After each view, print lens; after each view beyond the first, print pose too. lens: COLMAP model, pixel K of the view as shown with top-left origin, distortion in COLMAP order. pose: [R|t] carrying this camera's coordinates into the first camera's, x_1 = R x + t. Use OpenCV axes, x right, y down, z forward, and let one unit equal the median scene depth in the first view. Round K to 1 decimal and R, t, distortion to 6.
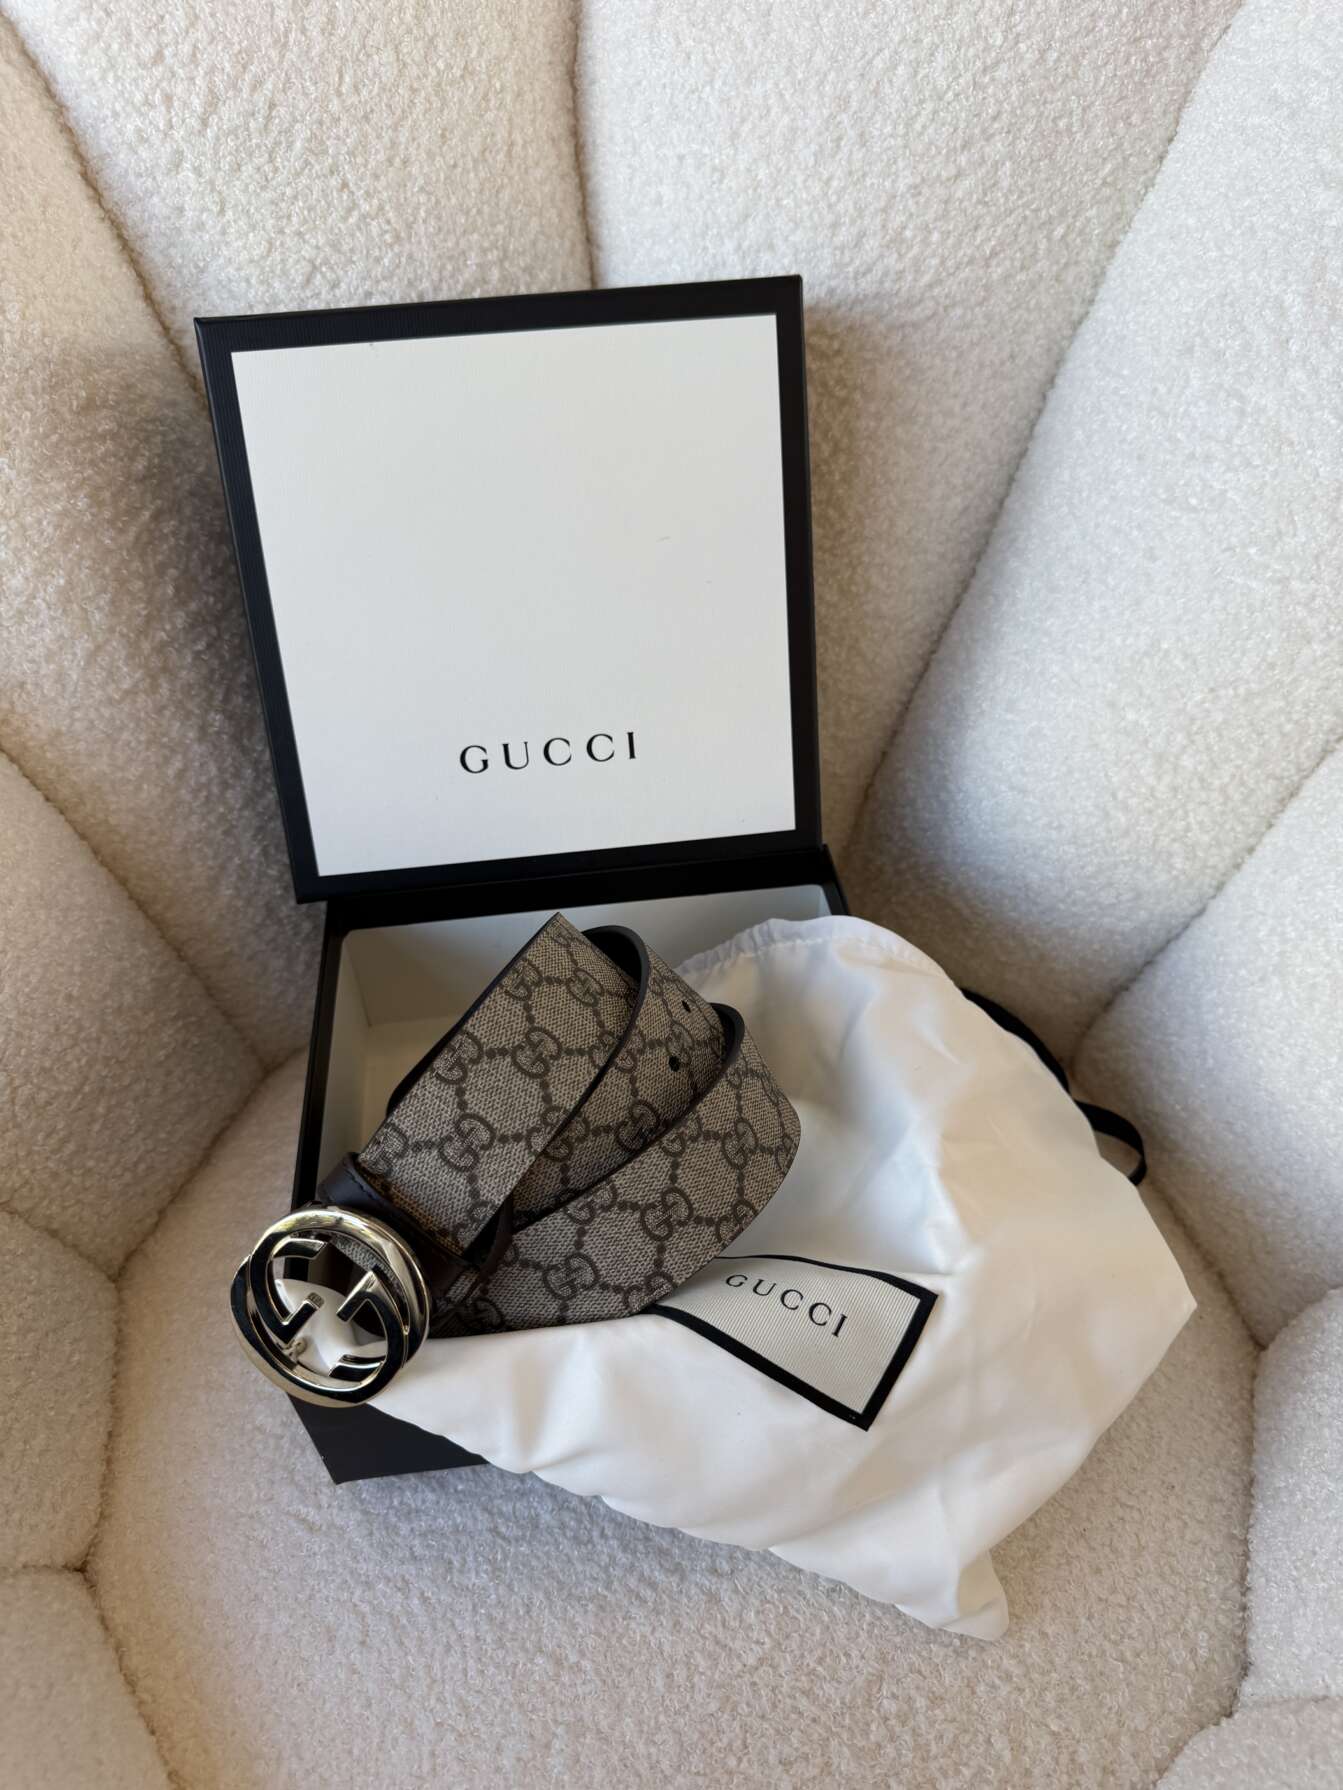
lens RADIAL K [[1296.4, 0, 667.9], [0, 1296.4, 900.6], [0, 0, 1]] dist [-0.012683, -0.001835]
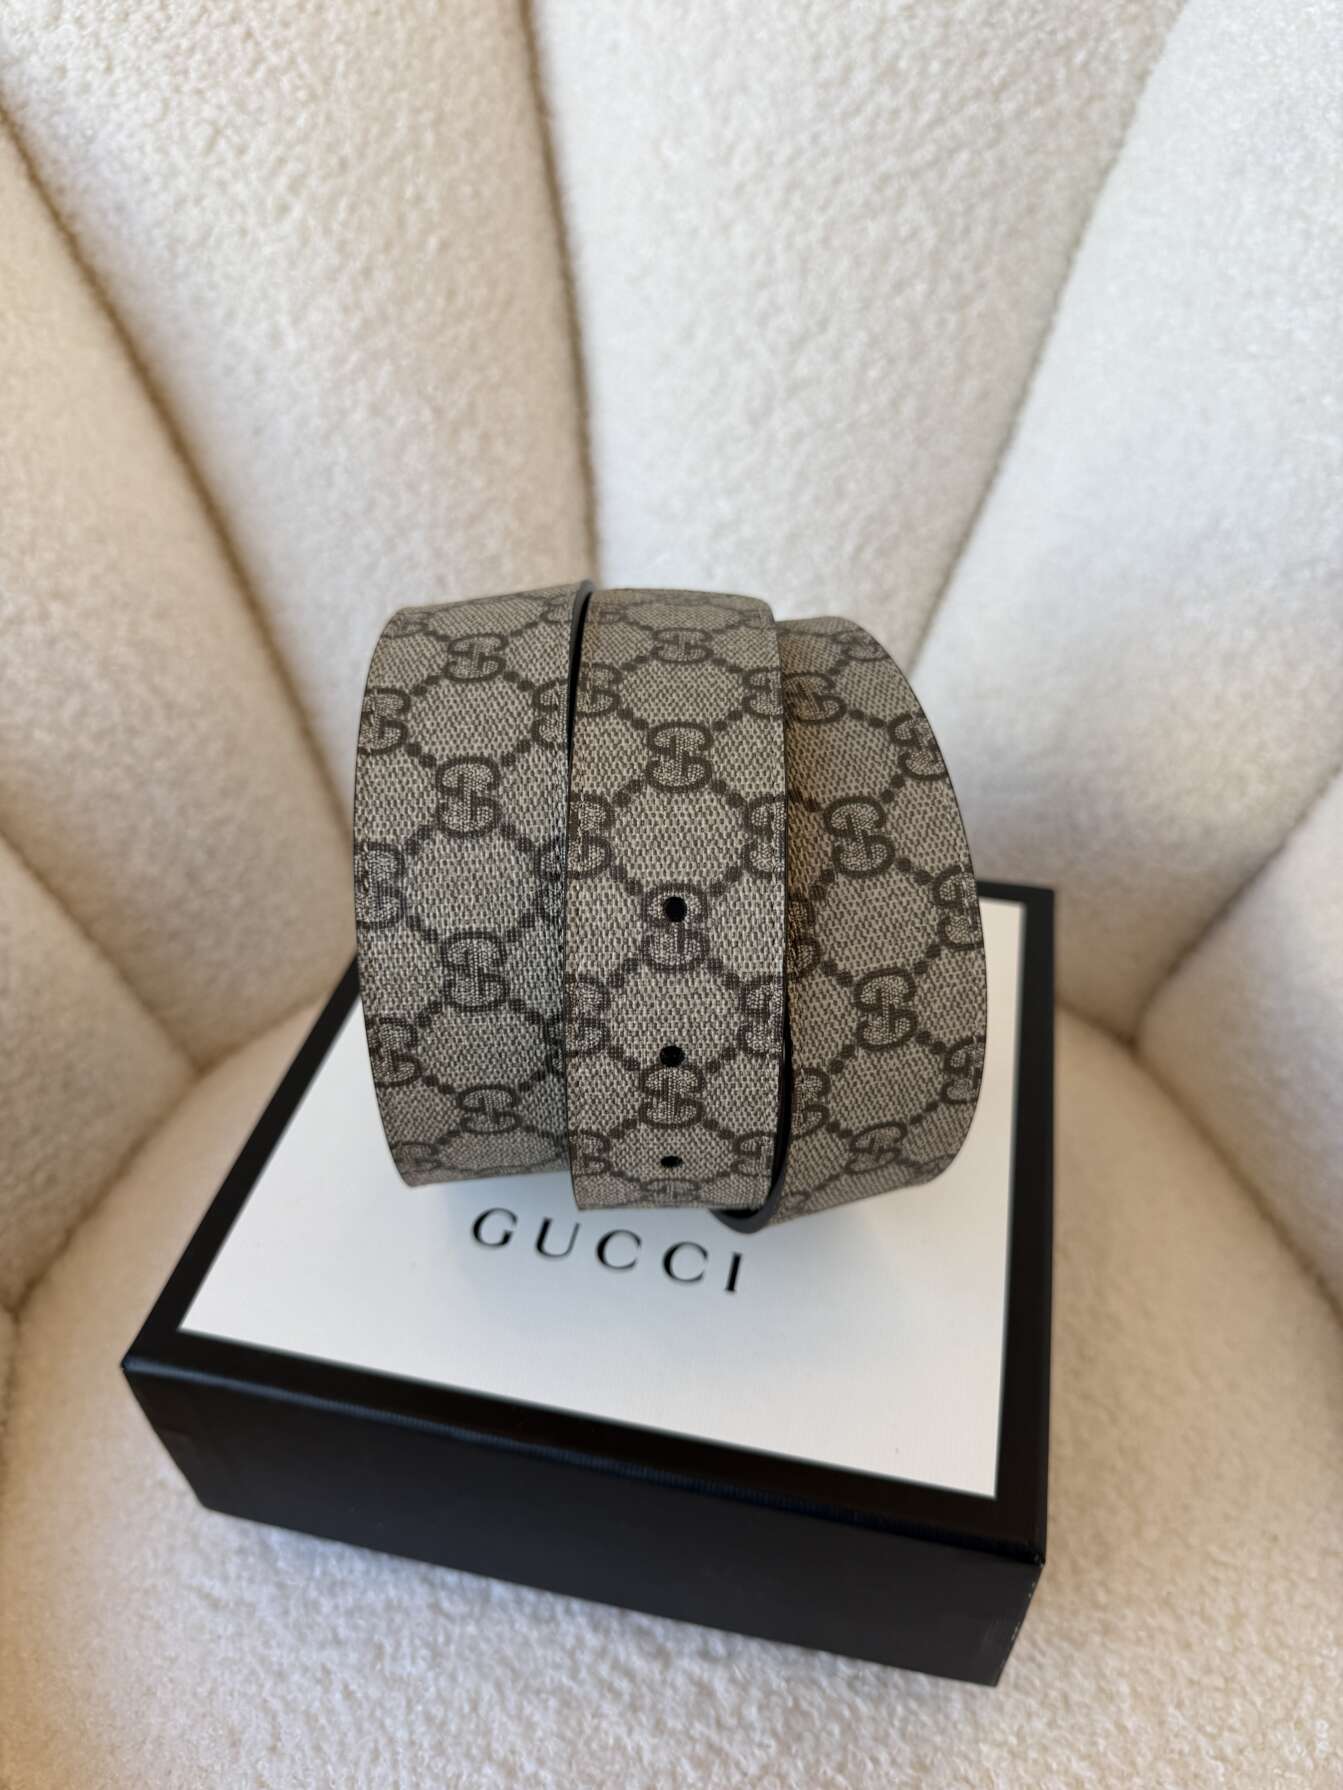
lens RADIAL K [[1319.0, 0, 671.3], [0, 1319.0, 900.3], [0, 0, 1]] dist [-0.029256, 0.003501]
pose [[0.999194, -0.028301, -0.028466, 0.044587], [0.027568, 0.999287, -0.025798, 0.062385], [0.029175, 0.024992, 0.999262, 0.155516]]
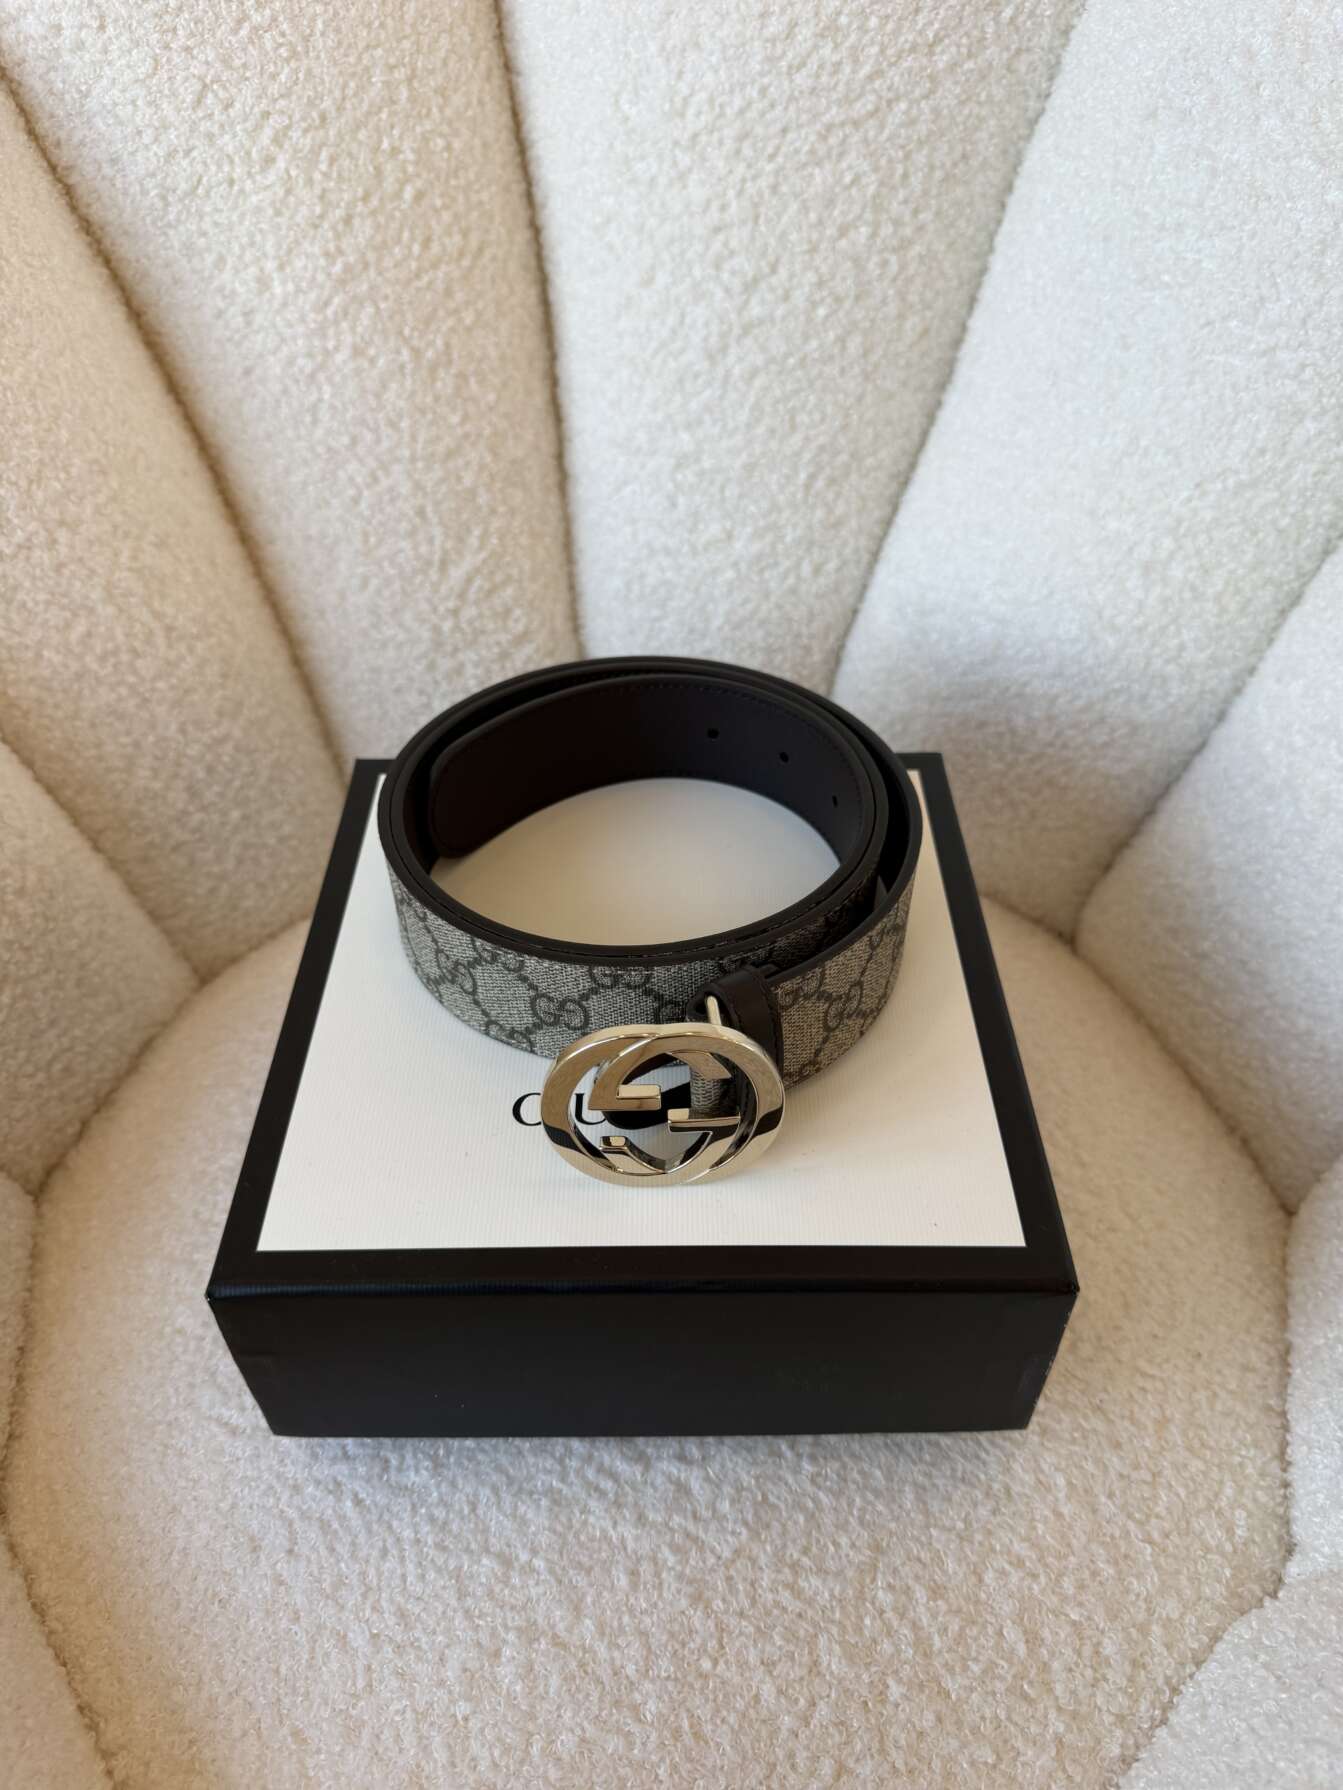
lens RADIAL K [[1305.6, 0, 671.5], [0, 1305.6, 895.0], [0, 0, 1]] dist [-0.030212, 0.011644]
pose [[0.998926, -0.045039, -0.010910, 0.048663], [0.044856, 0.998858, -0.016465, 0.130077], [0.011639, 0.015958, 0.999805, 0.090492]]
